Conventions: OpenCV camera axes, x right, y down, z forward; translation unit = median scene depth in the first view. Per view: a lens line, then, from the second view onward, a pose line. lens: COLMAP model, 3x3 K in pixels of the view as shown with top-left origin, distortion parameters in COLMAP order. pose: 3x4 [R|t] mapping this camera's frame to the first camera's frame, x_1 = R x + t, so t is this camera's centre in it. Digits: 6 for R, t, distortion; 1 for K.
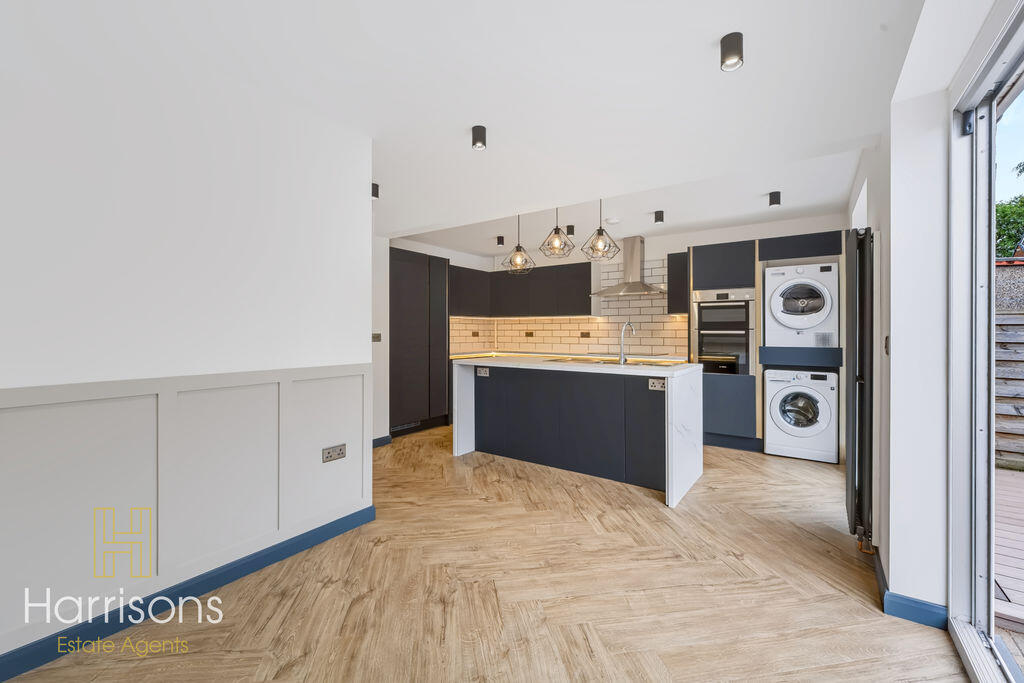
lens RADIAL K [[423.8, 0, 504.2], [0, 423.8, 324.1], [0, 0, 1]] dist [0.001052, -0.001443]
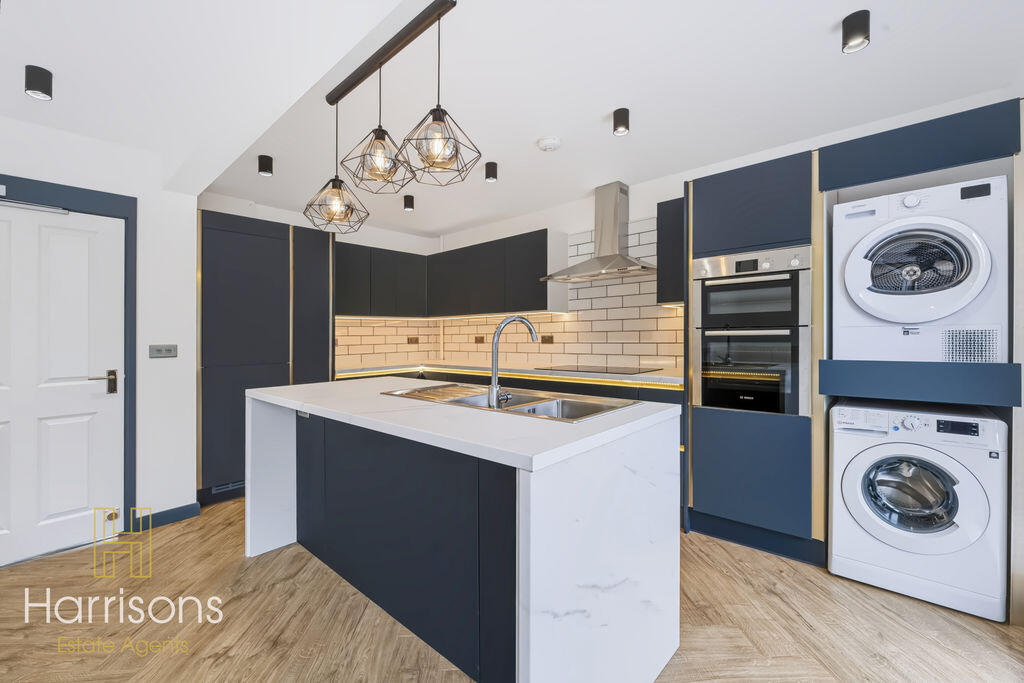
lens RADIAL K [[423.8, 0, 502.8], [0, 423.8, 340.3], [0, 0, 1]] dist [0.001052, -0.001443]
pose [[0.993133, -0.015505, -0.115957, 0.278302], [0.018968, 0.999405, 0.028822, 0.007547], [0.115441, -0.030824, 0.992836, 0.443353]]
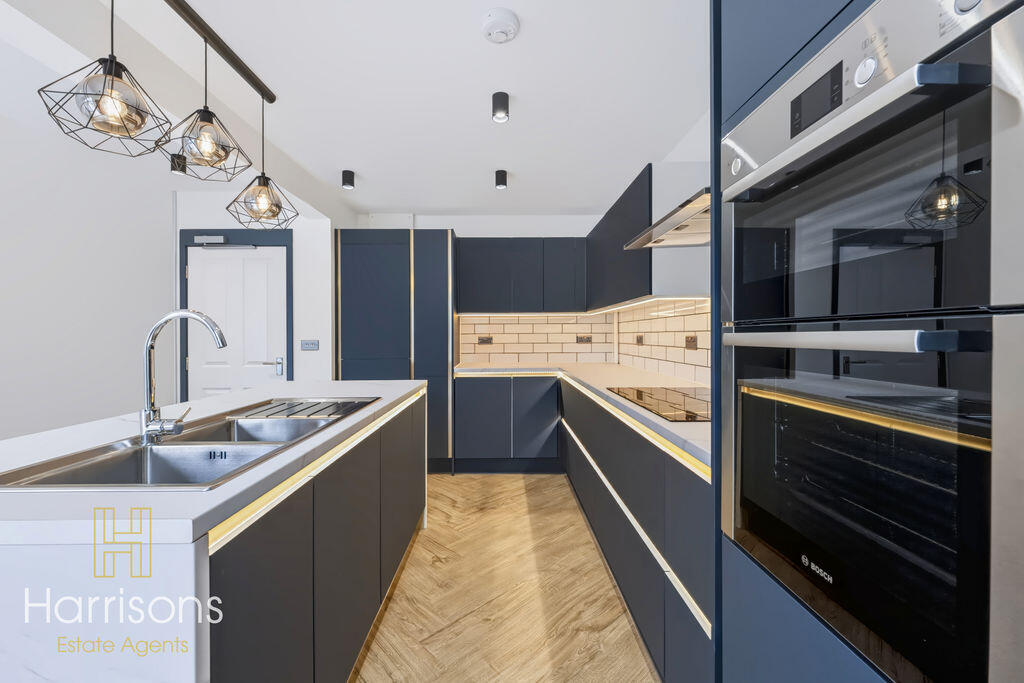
lens RADIAL K [[423.8, 0, 504.4], [0, 423.8, 336.5], [0, 0, 1]] dist [0.001052, -0.001443]
pose [[0.594875, -0.003189, -0.803812, 0.586843], [0.021252, 0.999705, 0.011762, 0.014518], [0.803537, -0.024080, 0.594768, 0.842043]]
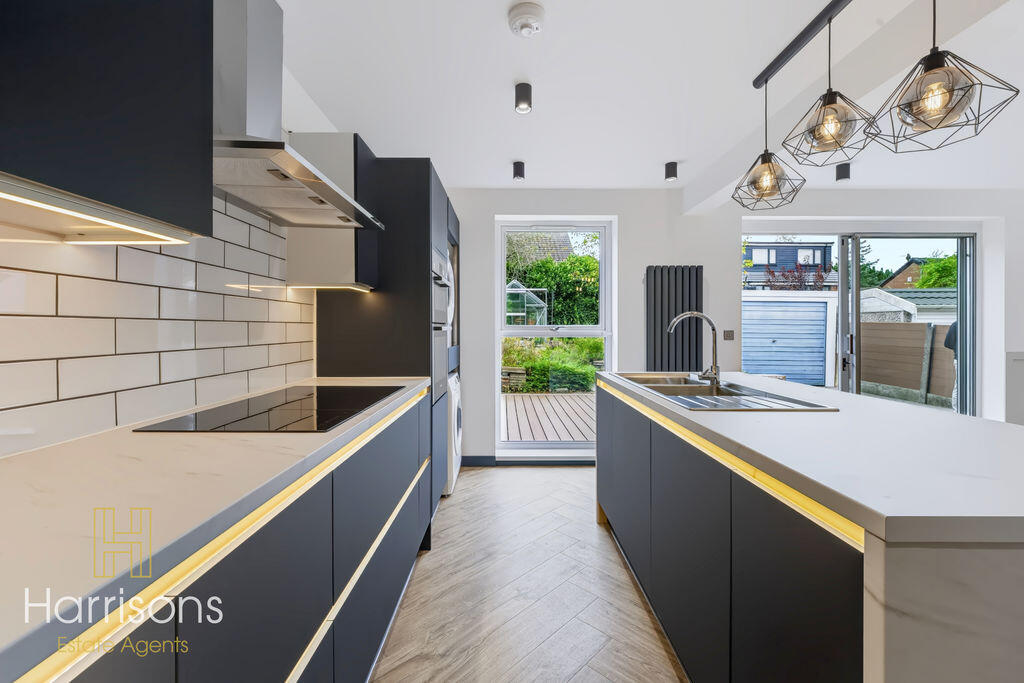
lens RADIAL K [[423.8, 0, 508.9], [0, 423.8, 344.6], [0, 0, 1]] dist [0.001052, -0.001443]
pose [[-0.594516, -0.028664, 0.803573, -0.020298], [-0.015954, 0.999588, 0.023853, 0.025352], [-0.803926, 0.001361, -0.594728, 1.307194]]
